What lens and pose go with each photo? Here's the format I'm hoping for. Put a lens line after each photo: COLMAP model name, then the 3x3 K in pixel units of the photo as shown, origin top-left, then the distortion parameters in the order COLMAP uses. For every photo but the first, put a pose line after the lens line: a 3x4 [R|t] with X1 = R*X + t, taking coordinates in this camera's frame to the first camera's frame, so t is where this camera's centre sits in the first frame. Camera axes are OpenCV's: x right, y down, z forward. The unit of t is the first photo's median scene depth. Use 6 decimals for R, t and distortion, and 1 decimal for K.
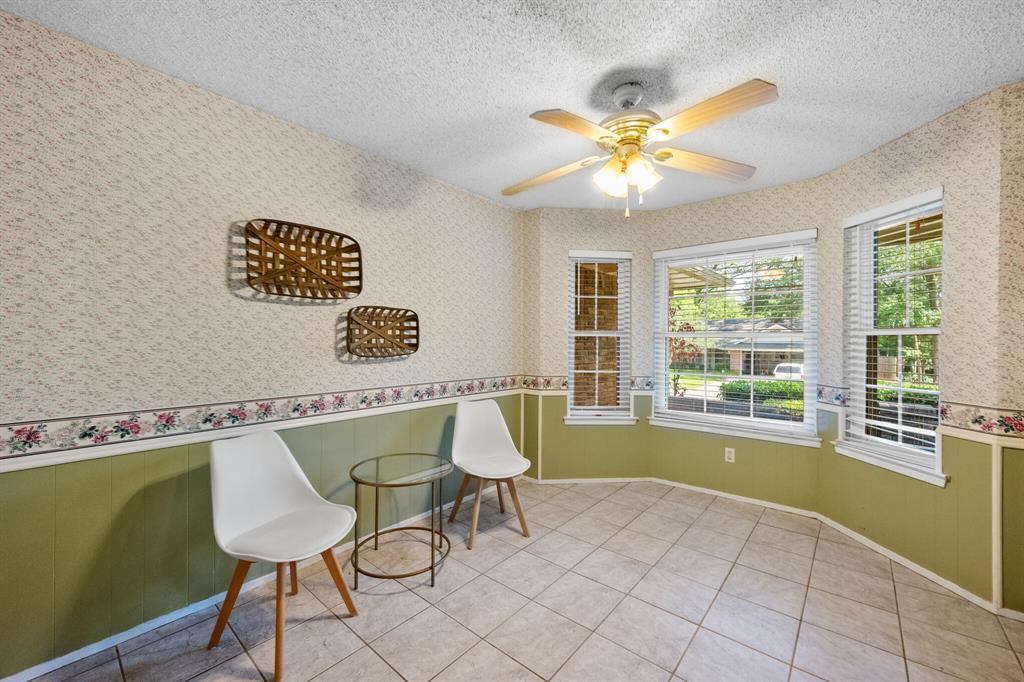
lens RADIAL K [[413.6, 0, 516.5], [0, 413.6, 338.1], [0, 0, 1]] dist [0.001939, 0.000070]
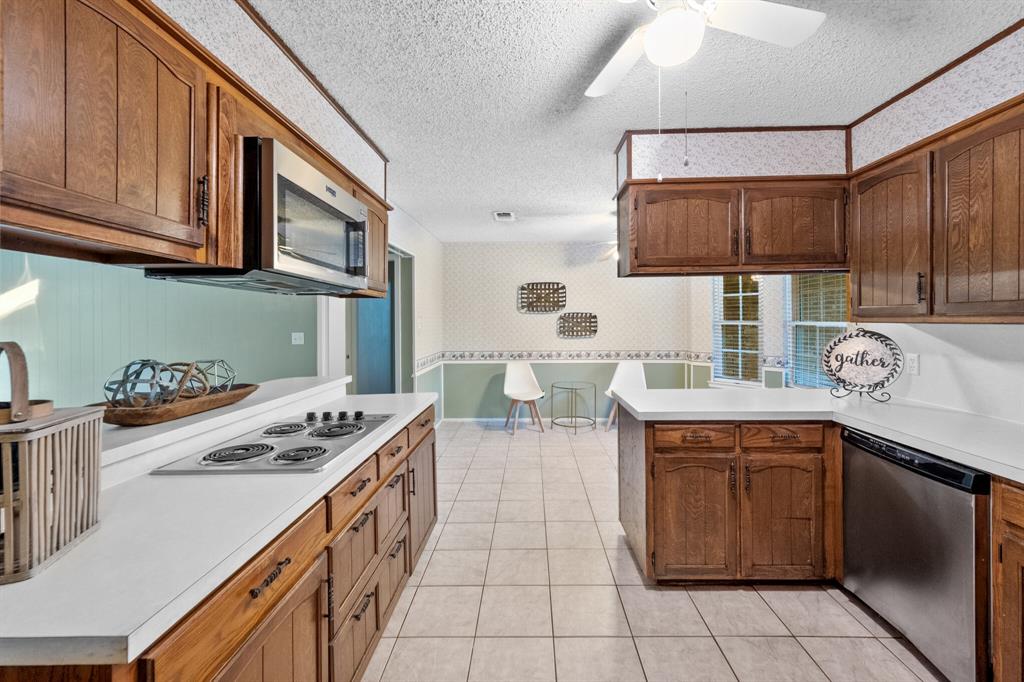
lens RADIAL K [[413.6, 0, 515.8], [0, 413.6, 316.7], [0, 0, 1]] dist [0.001939, 0.000070]
pose [[0.616585, -0.019103, -0.787057, 1.118197], [0.011563, 0.999817, -0.015208, -0.025094], [0.787204, 0.000276, 0.616693, -0.547530]]
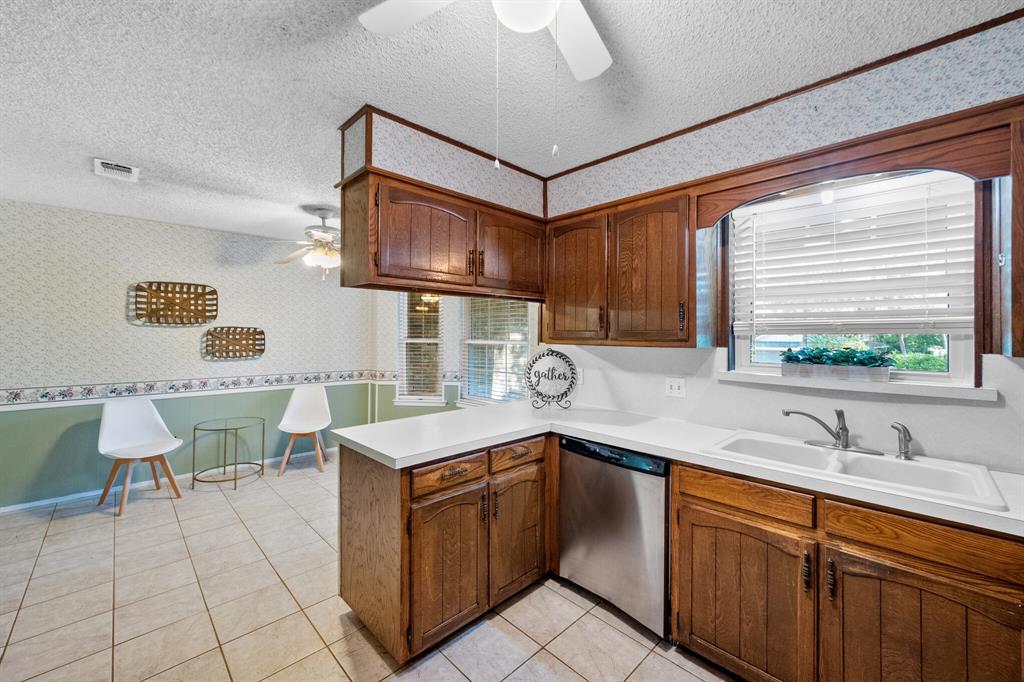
lens RADIAL K [[413.6, 0, 515.3], [0, 413.6, 330.9], [0, 0, 1]] dist [0.001939, 0.000070]
pose [[0.995053, -0.002195, -0.099319, 0.896884], [0.001155, 0.999944, -0.010518, -0.039311], [0.099337, 0.010352, 0.995000, -0.490498]]
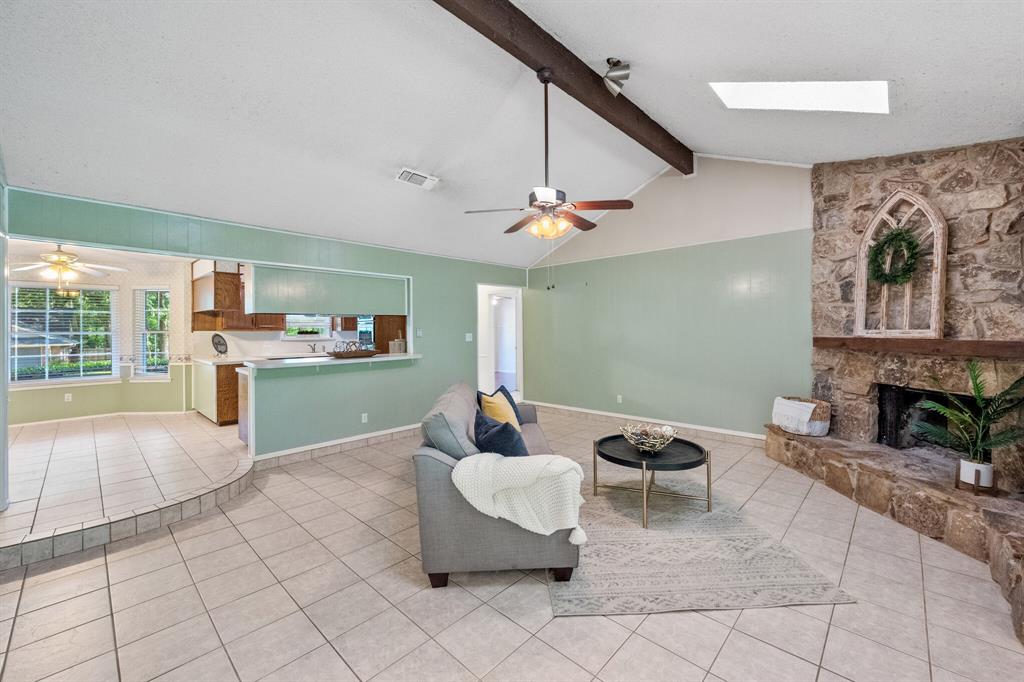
lens RADIAL K [[413.6, 0, 509.2], [0, 413.6, 328.7], [0, 0, 1]] dist [0.001939, 0.000070]
pose [[0.074845, -0.004502, 0.997185, -1.471246], [0.004113, 0.999983, 0.004206, -0.035098], [-0.997187, 0.003787, 0.074863, -1.384282]]
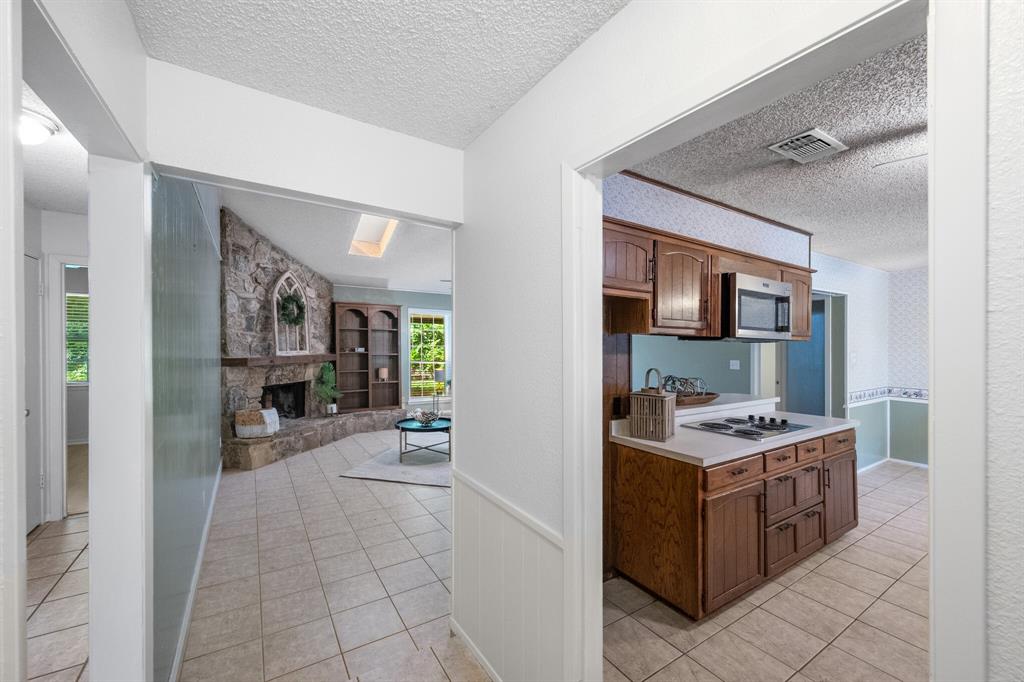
lens RADIAL K [[413.6, 0, 508.0], [0, 413.6, 339.5], [0, 0, 1]] dist [0.001939, 0.000070]
pose [[-0.296521, -0.014592, -0.954915, 1.654912], [-0.009503, 0.999879, -0.012329, -0.066745], [0.954979, 0.005418, -0.296624, -0.695139]]
